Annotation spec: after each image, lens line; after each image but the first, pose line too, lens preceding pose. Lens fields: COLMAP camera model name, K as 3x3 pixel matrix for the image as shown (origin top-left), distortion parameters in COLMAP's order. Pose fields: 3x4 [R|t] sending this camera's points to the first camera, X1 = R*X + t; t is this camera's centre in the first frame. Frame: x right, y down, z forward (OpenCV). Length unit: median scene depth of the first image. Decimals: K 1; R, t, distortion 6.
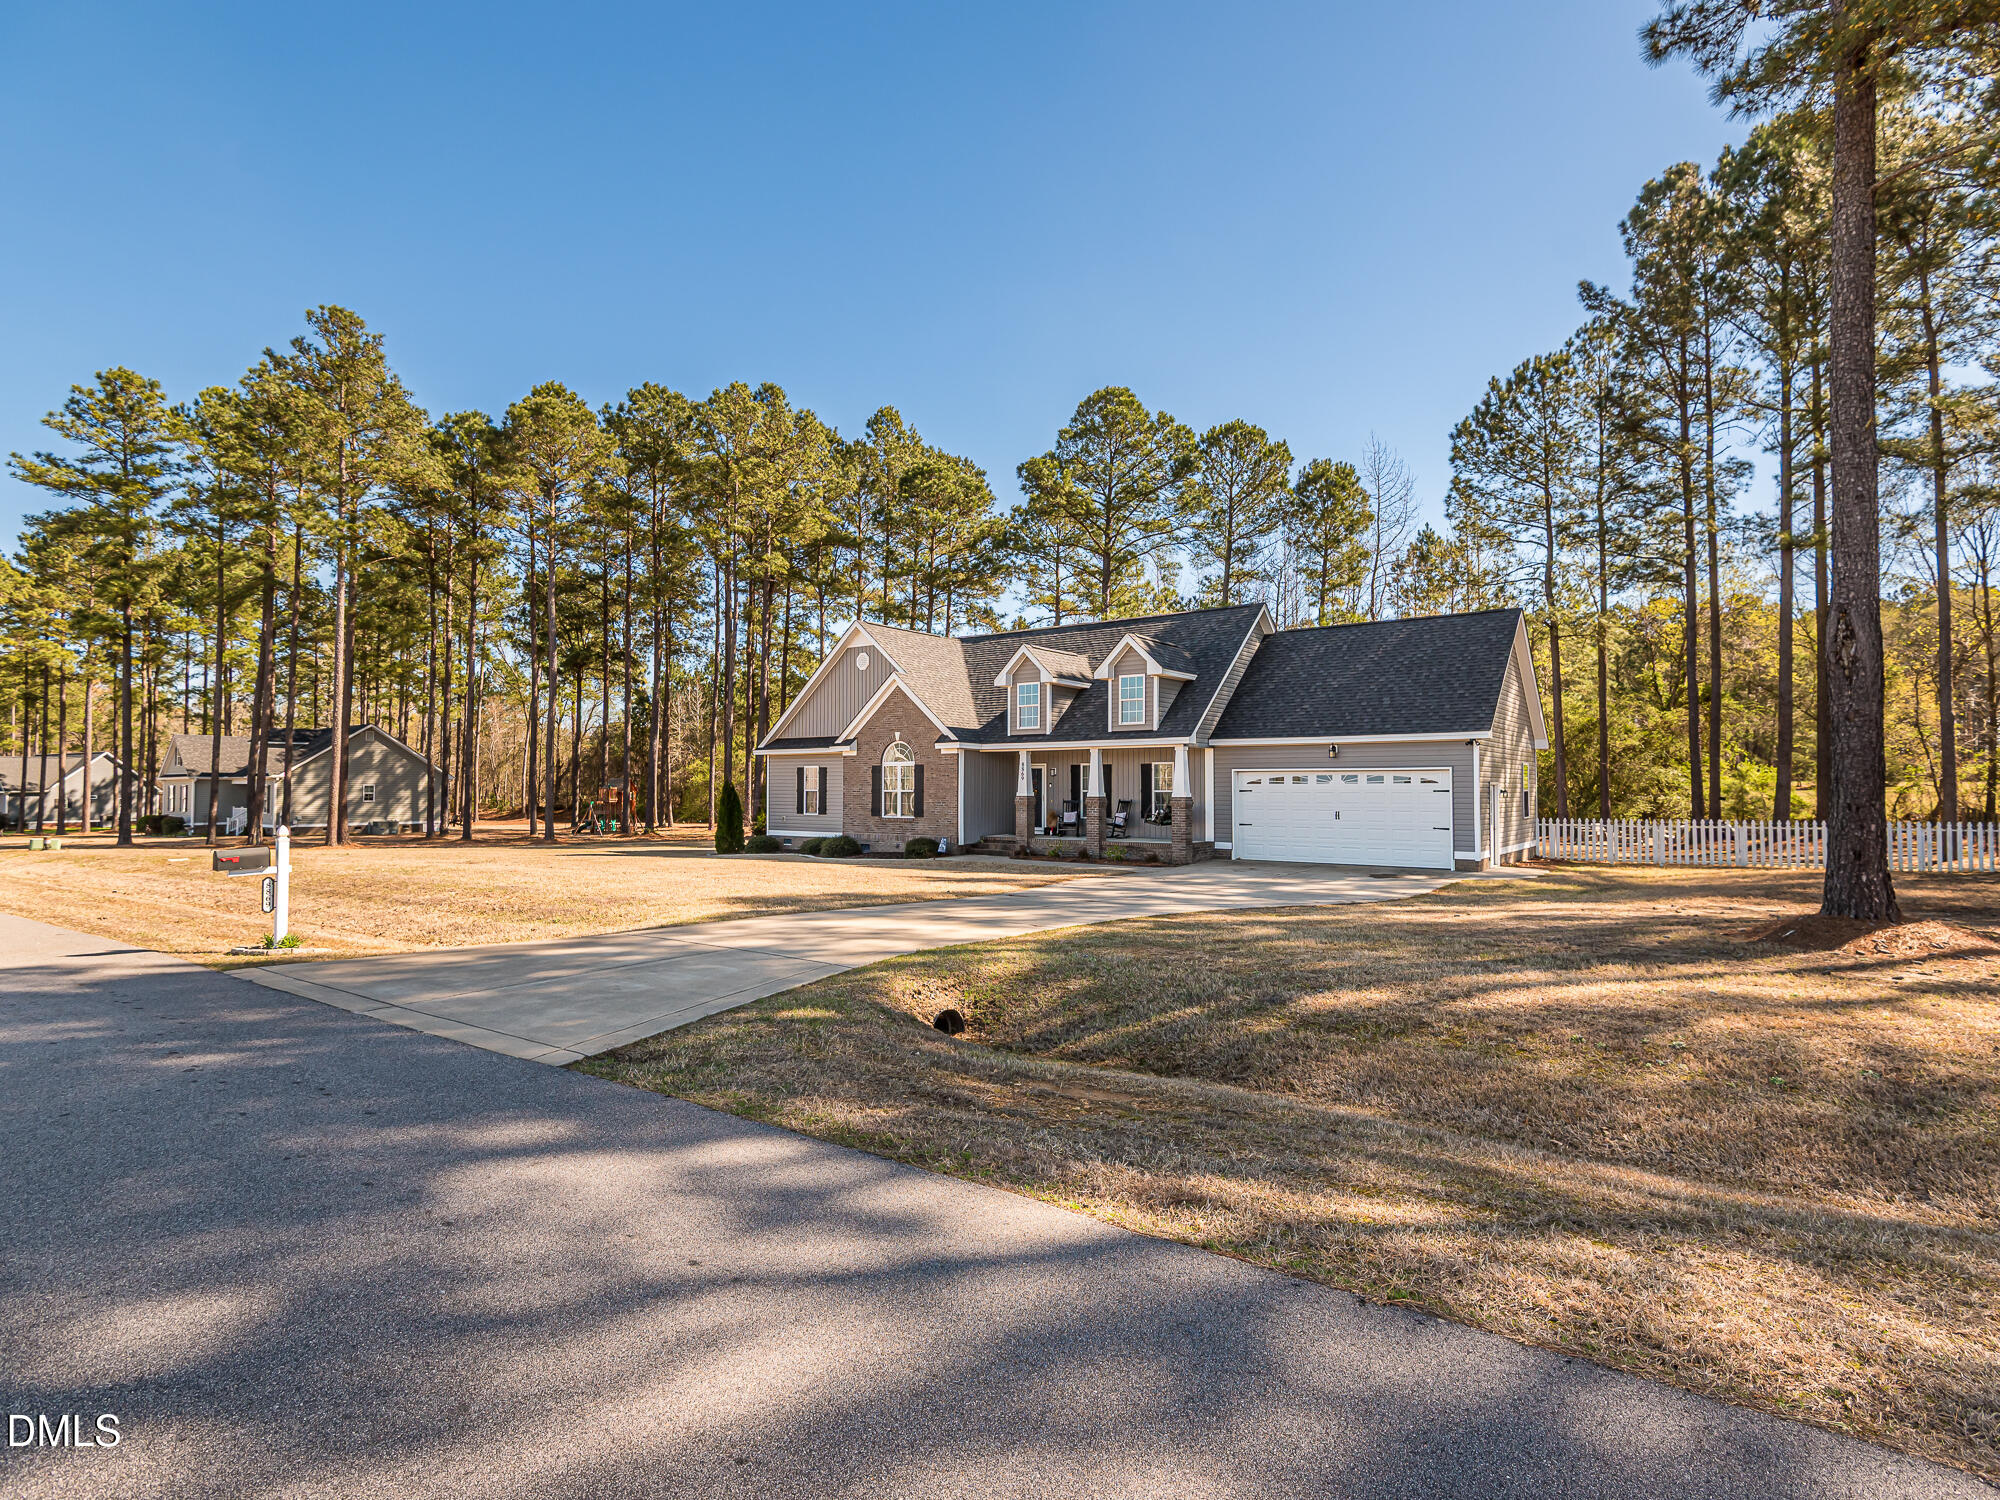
lens RADIAL K [[976.6, 0, 1000.0], [0, 976.6, 750.0], [0, 0, 1]] dist [0.016726, -0.000426]
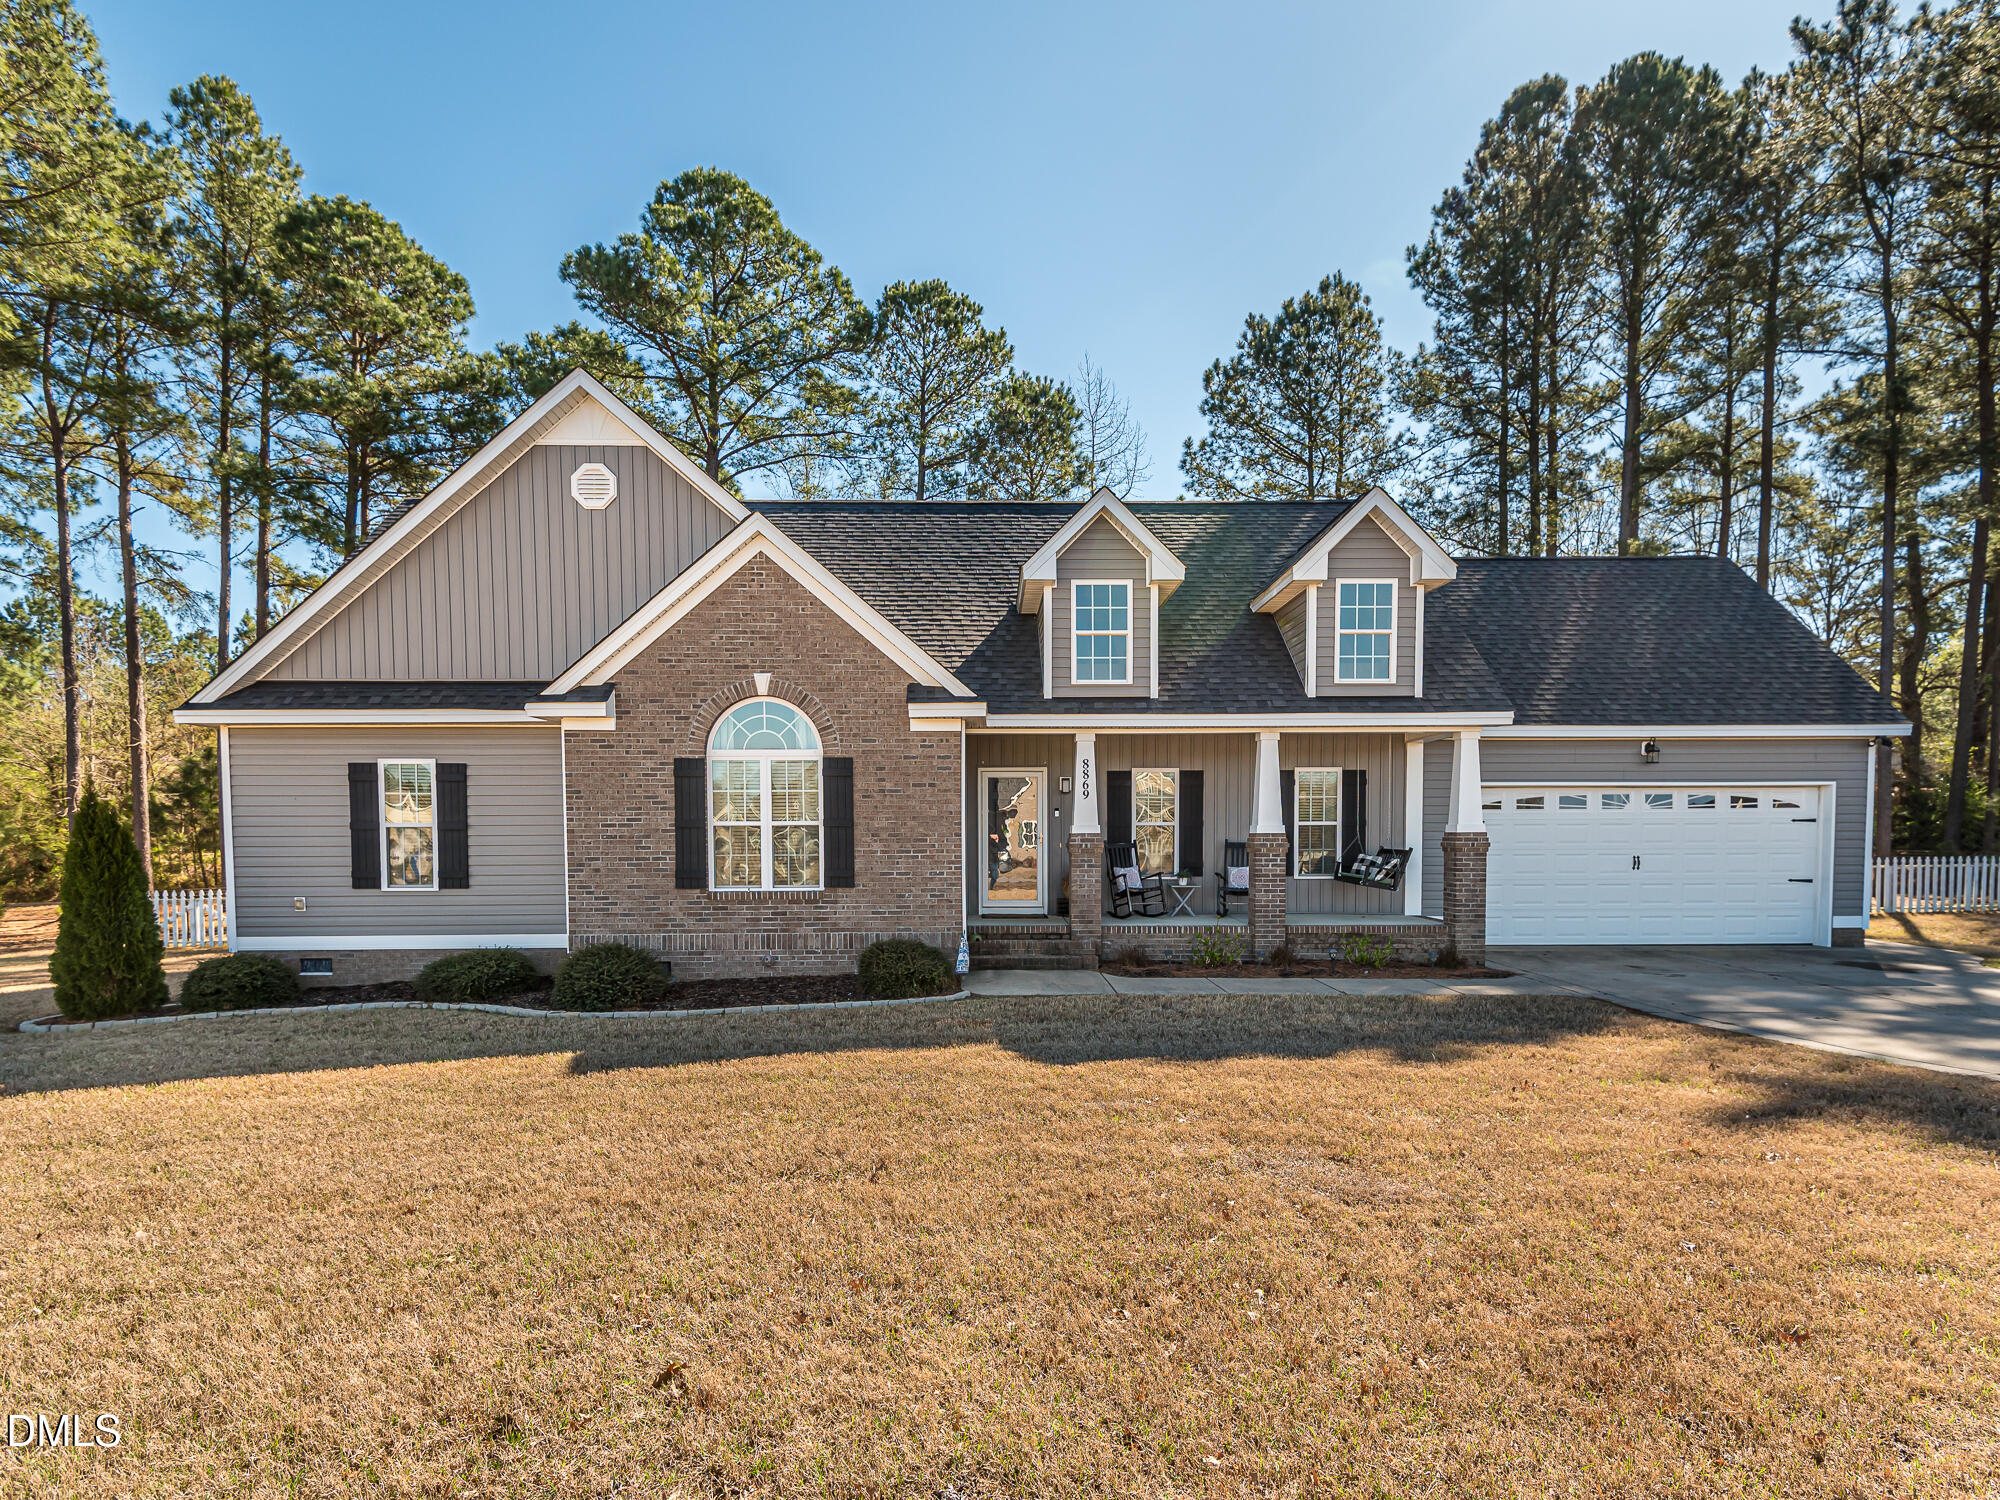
lens RADIAL K [[1063.6, 0, 998.9], [0, 1063.6, 875.0], [0, 0, 1]] dist [0.024387, -0.021938]
pose [[0.793453, -0.024475, 0.608140, -0.258449], [-0.018700, 0.997739, 0.064552, 0.029384], [-0.608345, -0.062591, 0.791201, 0.533108]]
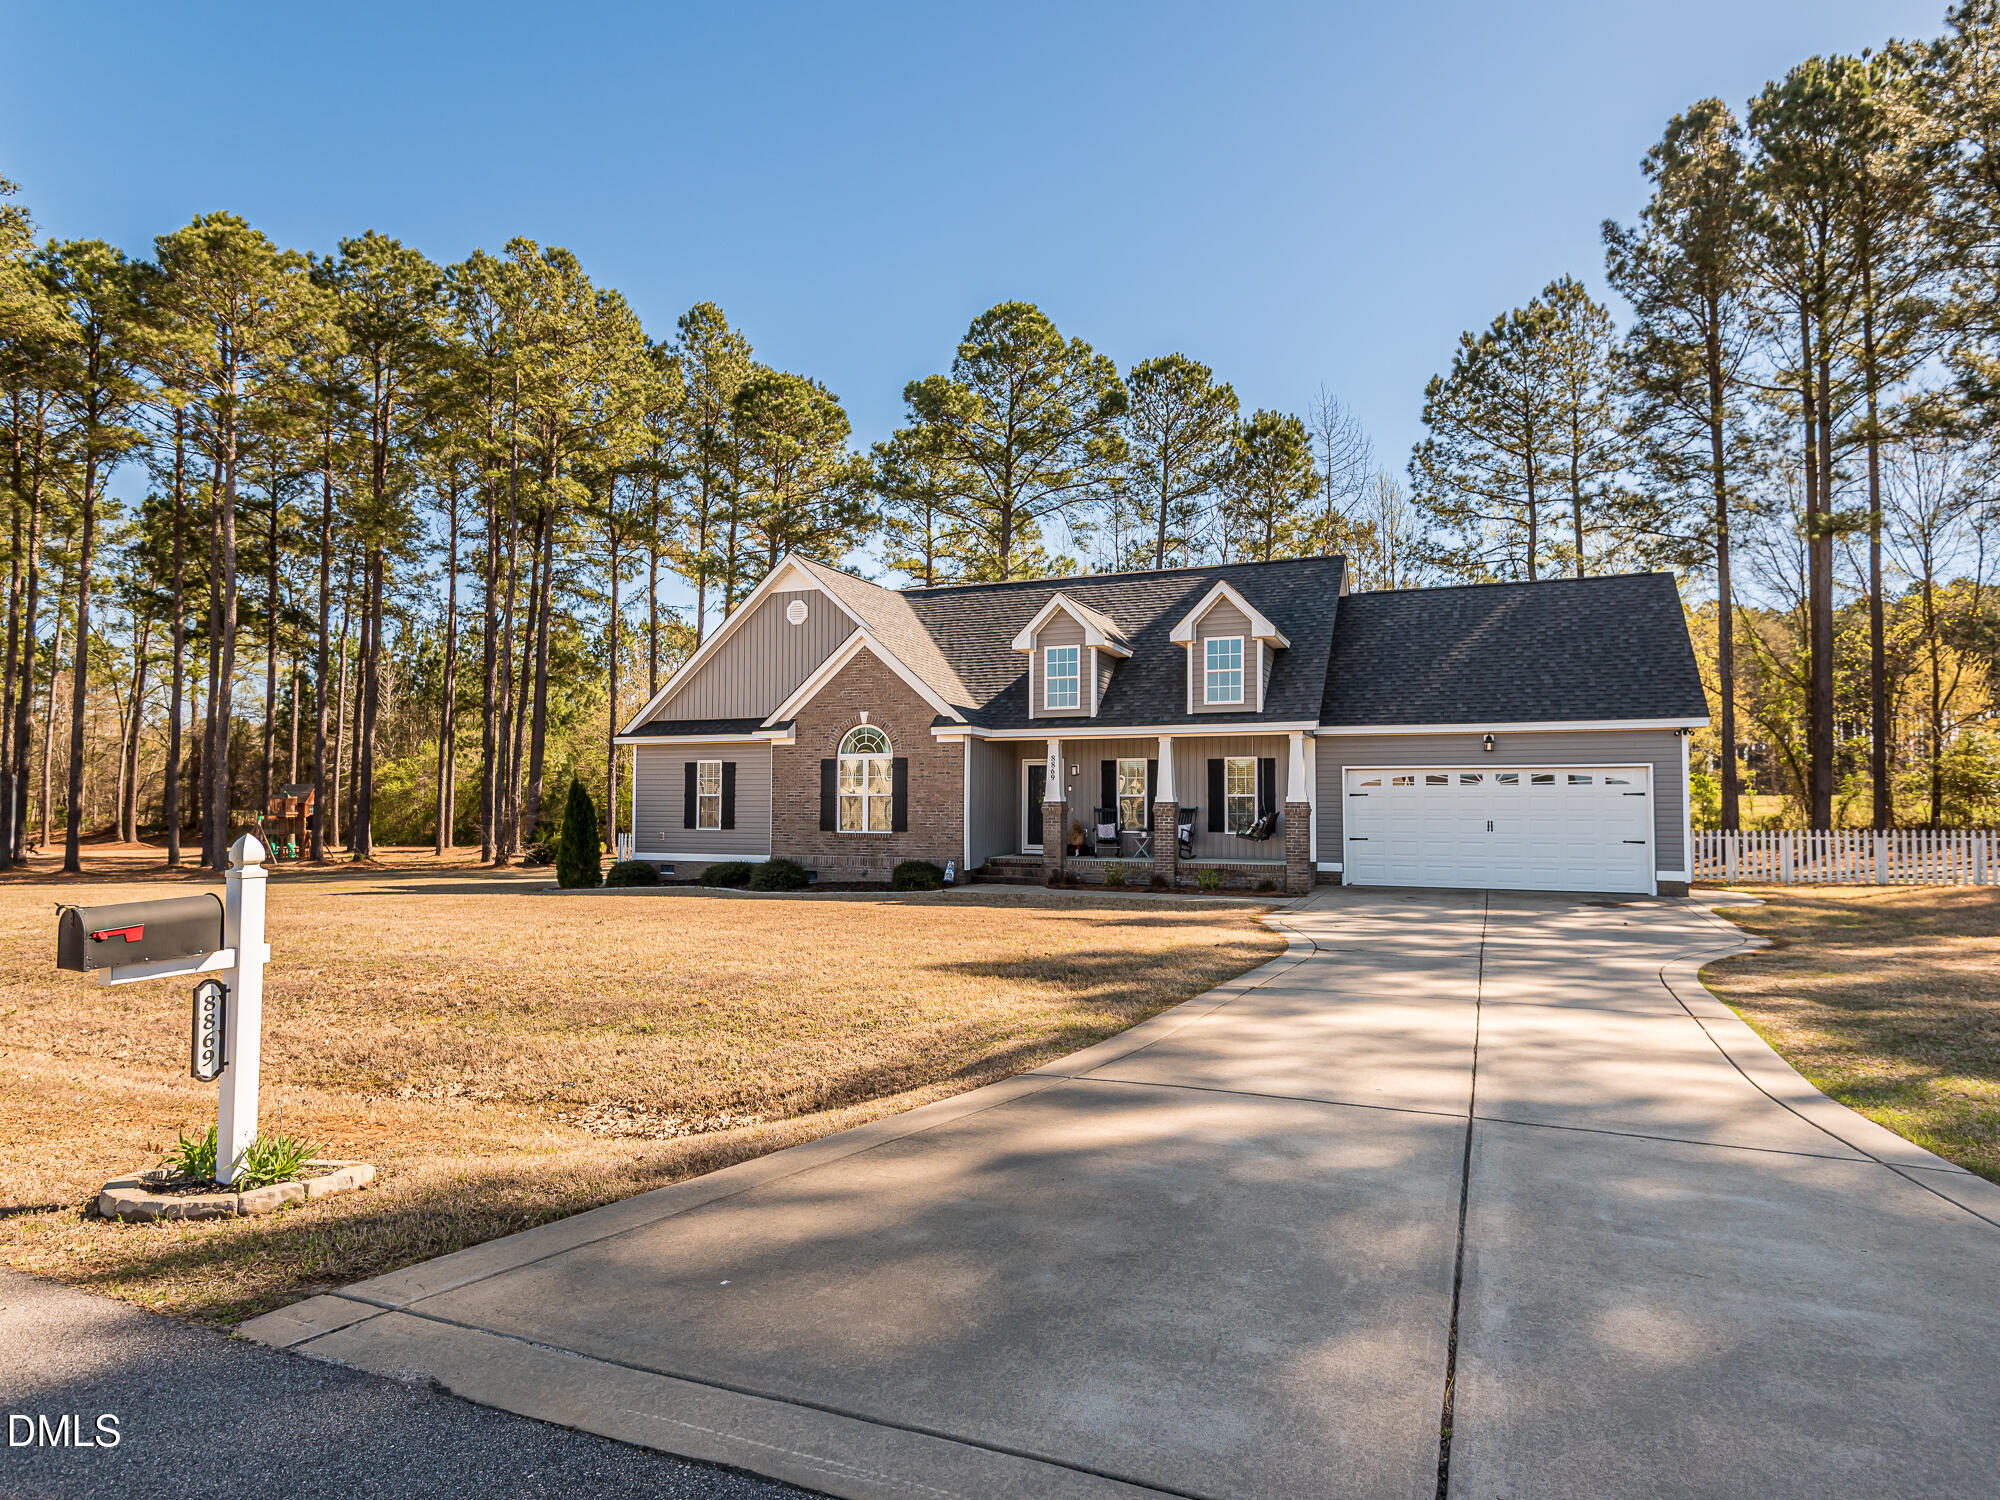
lens RADIAL K [[1116.4, 0, 1000.0], [0, 1116.4, 750.0], [0, 0, 1]] dist [0.015881, -0.015703]
pose [[0.971407, 0.013277, 0.237050, -0.178105], [-0.011035, 0.999881, -0.010786, 0.015106], [-0.237165, 0.007862, 0.971438, 0.171071]]
